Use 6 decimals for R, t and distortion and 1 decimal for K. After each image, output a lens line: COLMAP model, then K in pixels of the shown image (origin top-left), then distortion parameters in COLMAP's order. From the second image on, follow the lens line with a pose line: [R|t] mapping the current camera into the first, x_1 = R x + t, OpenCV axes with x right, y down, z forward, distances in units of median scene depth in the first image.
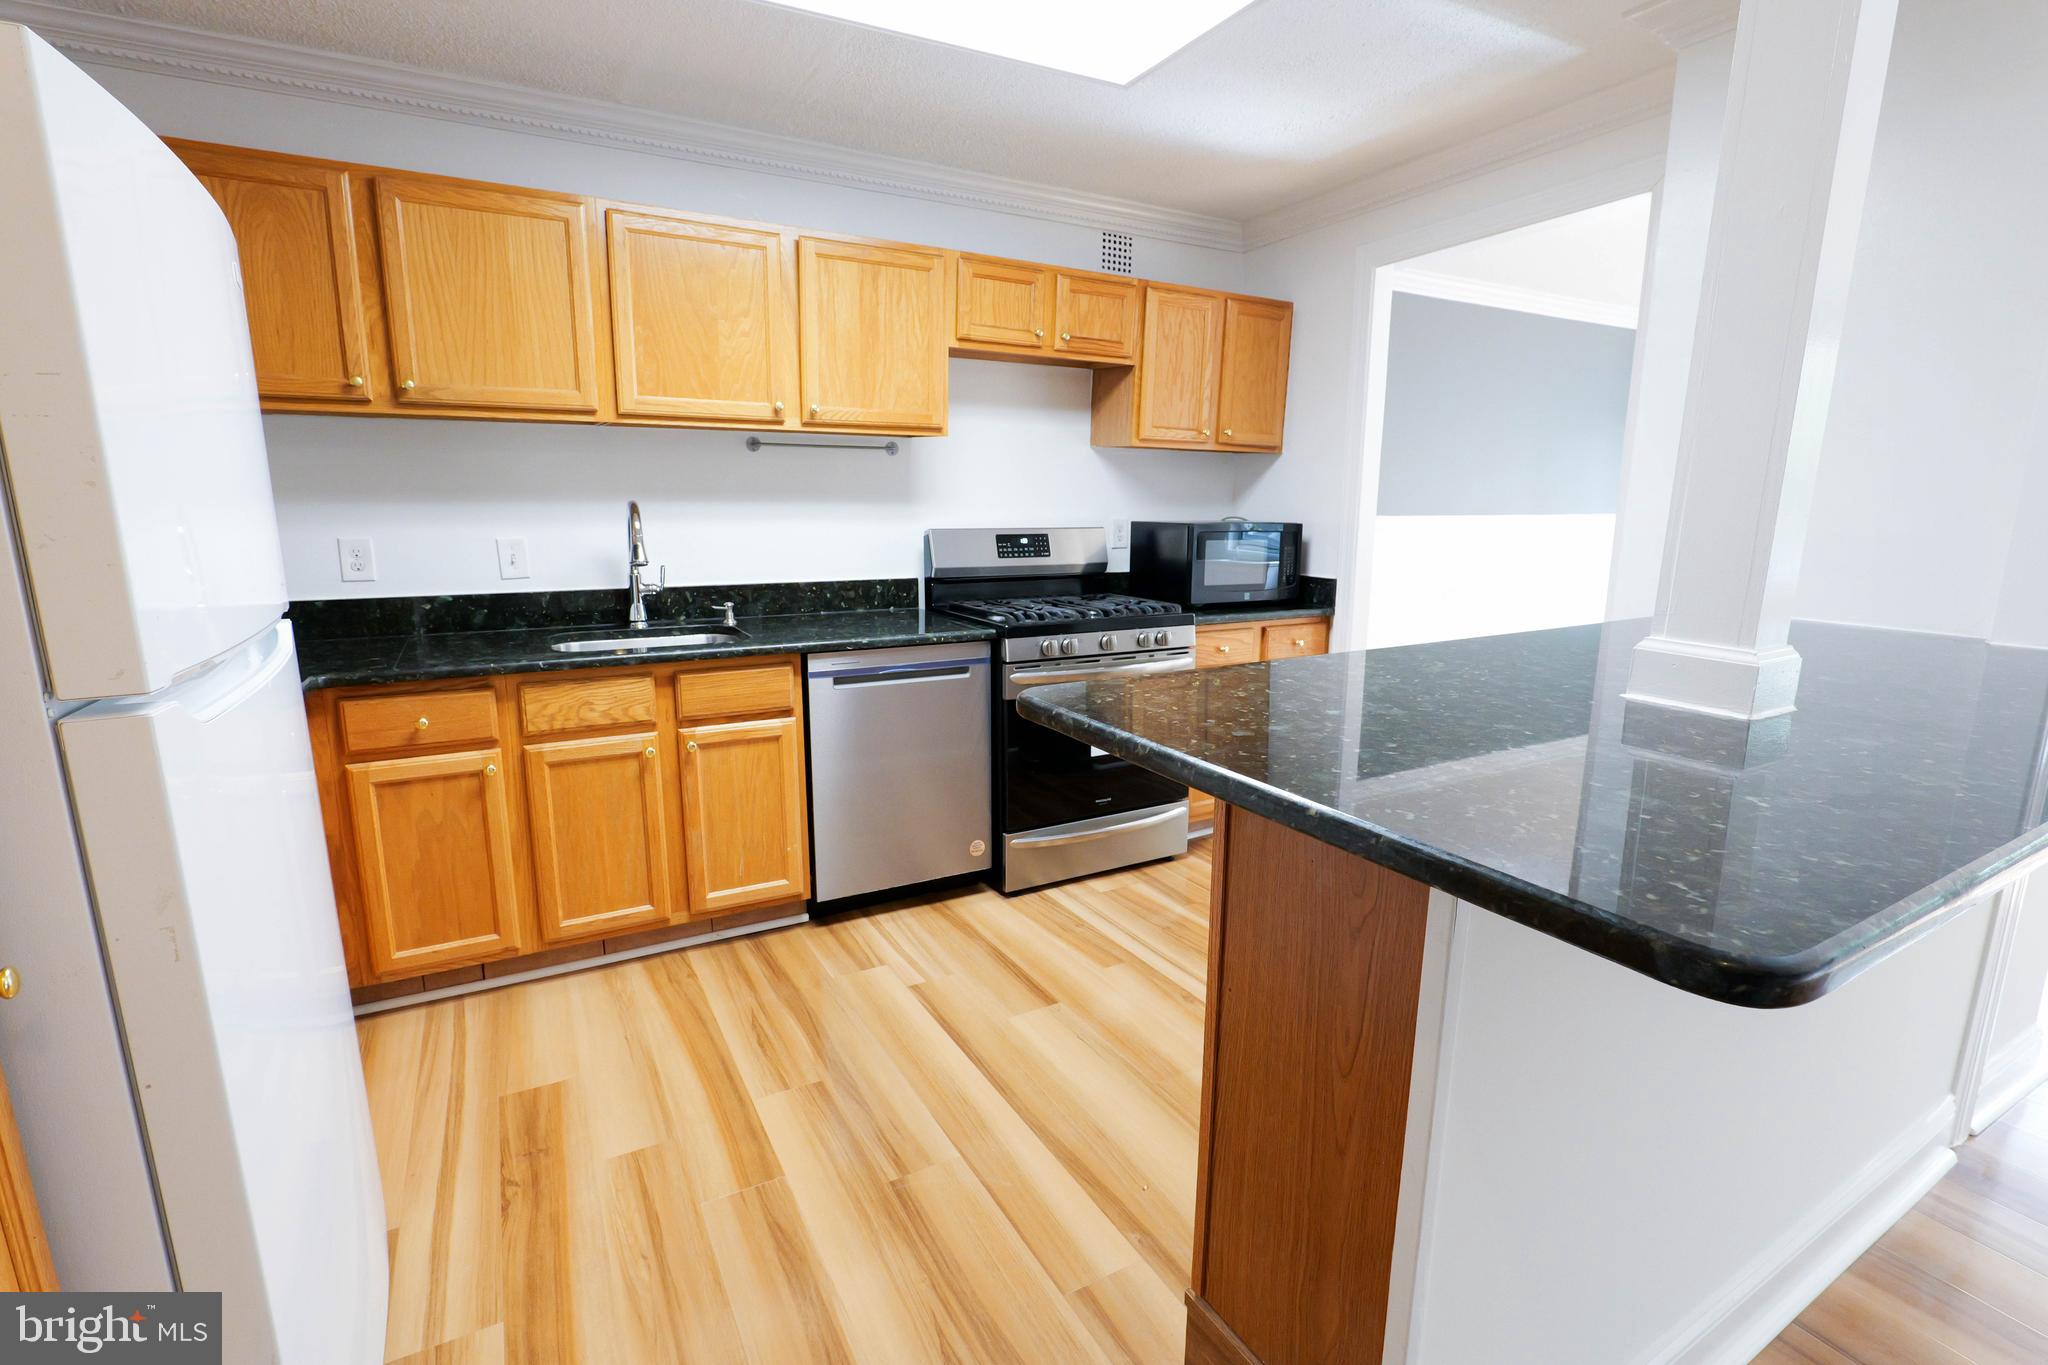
lens RADIAL K [[926.9, 0, 1024.0], [0, 926.9, 682.5], [0, 0, 1]] dist [-0.000324, -0.000009]
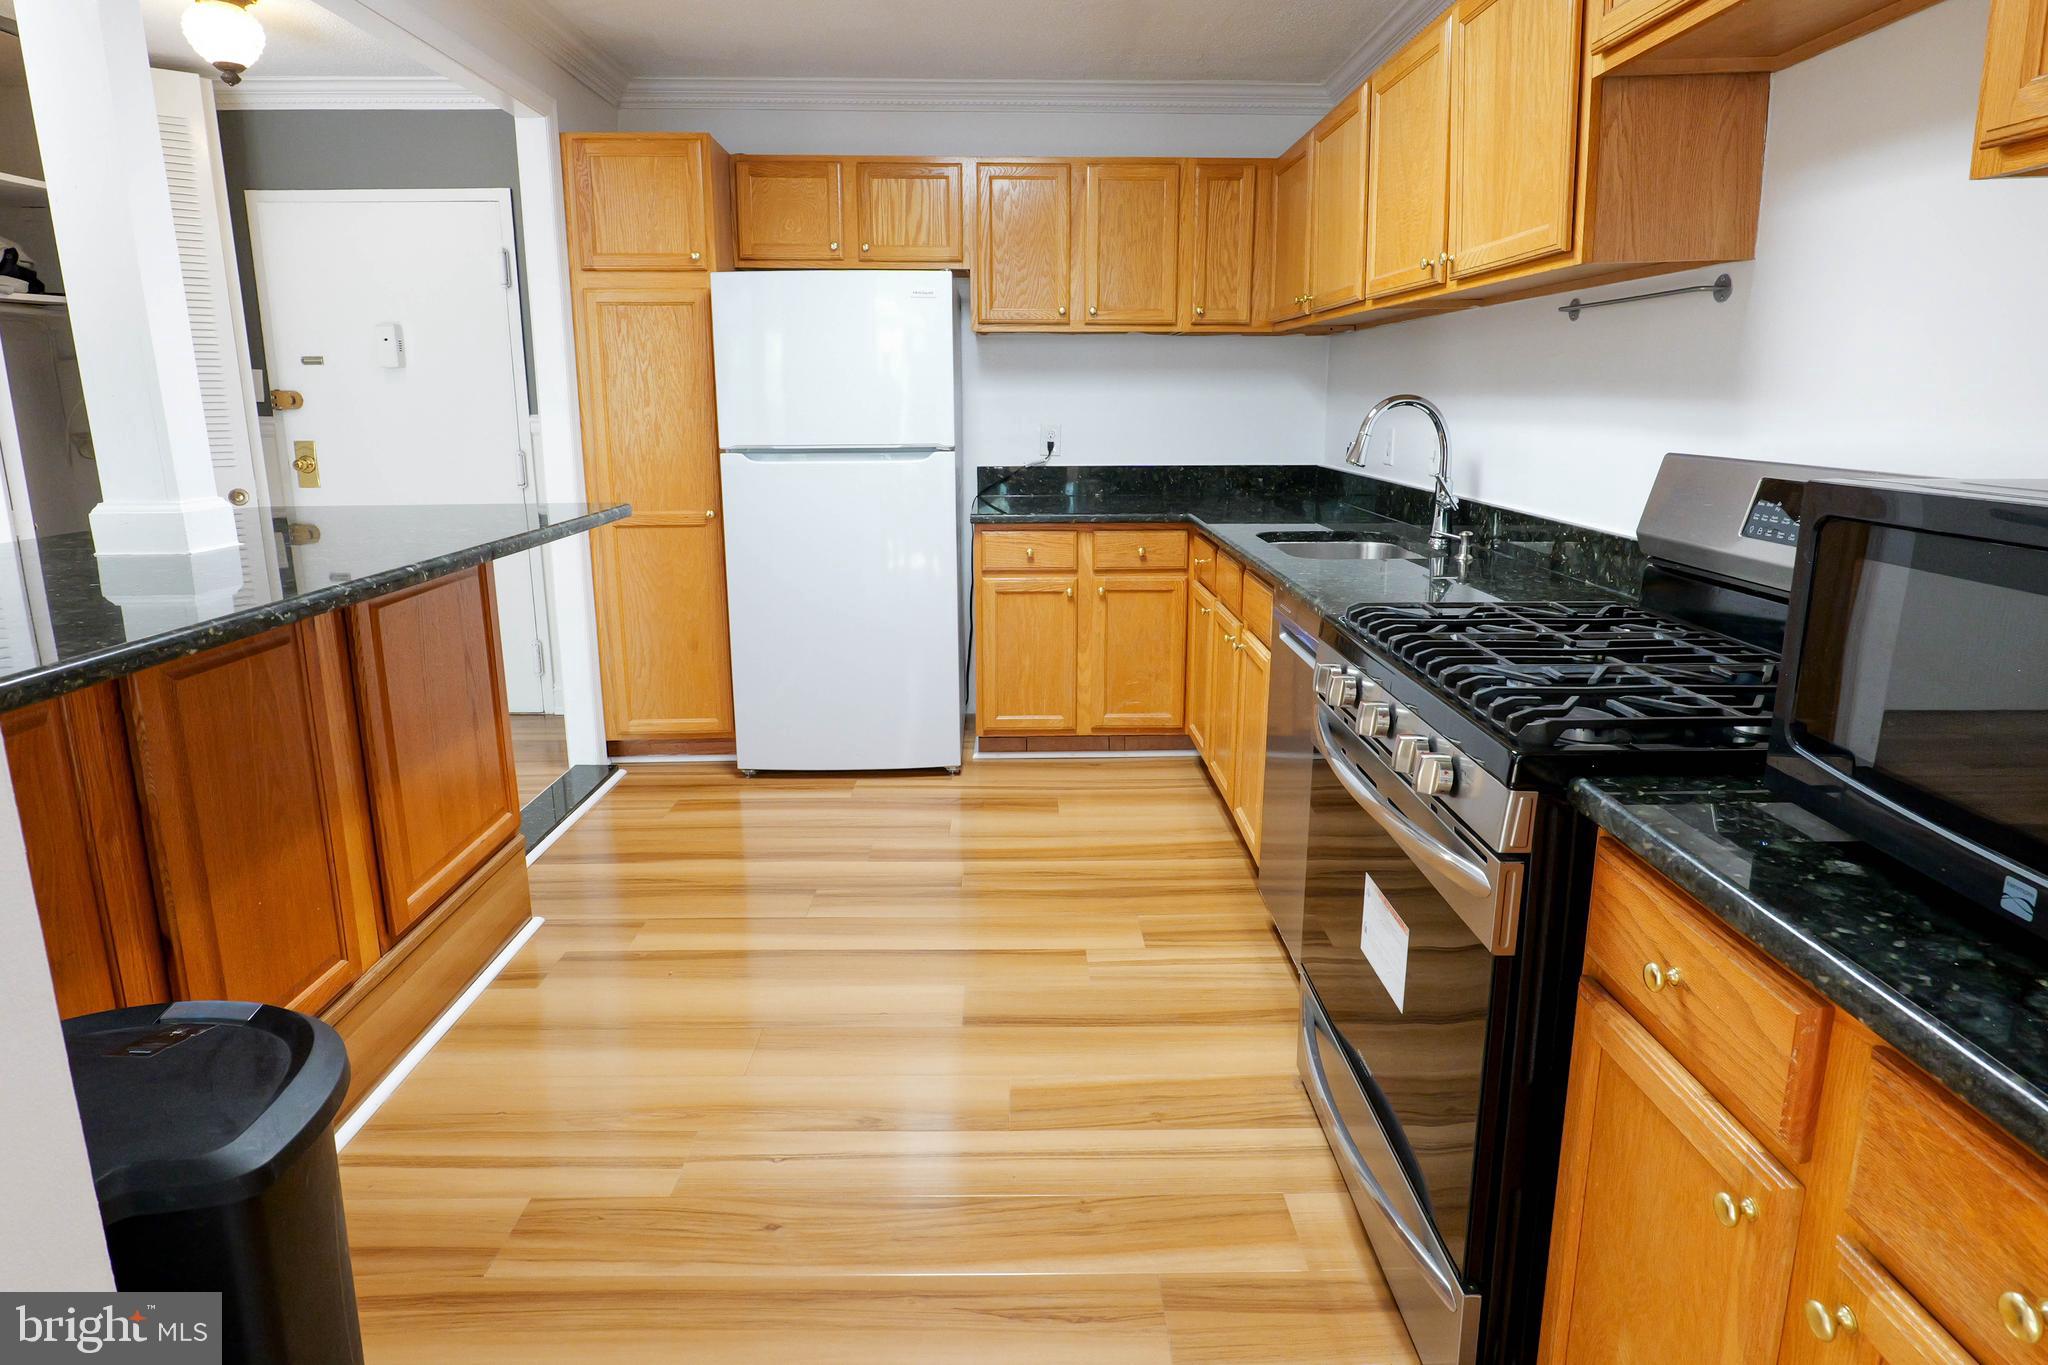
lens RADIAL K [[1118.4, 0, 1027.2], [0, 1118.4, 600.5], [0, 0, 1]] dist [-0.001201, 0.000129]
pose [[-0.481237, 0.163224, -0.861260, 0.675346], [-0.164824, 0.948138, 0.271786, -0.234770], [0.860955, 0.272750, -0.429376, 1.174253]]
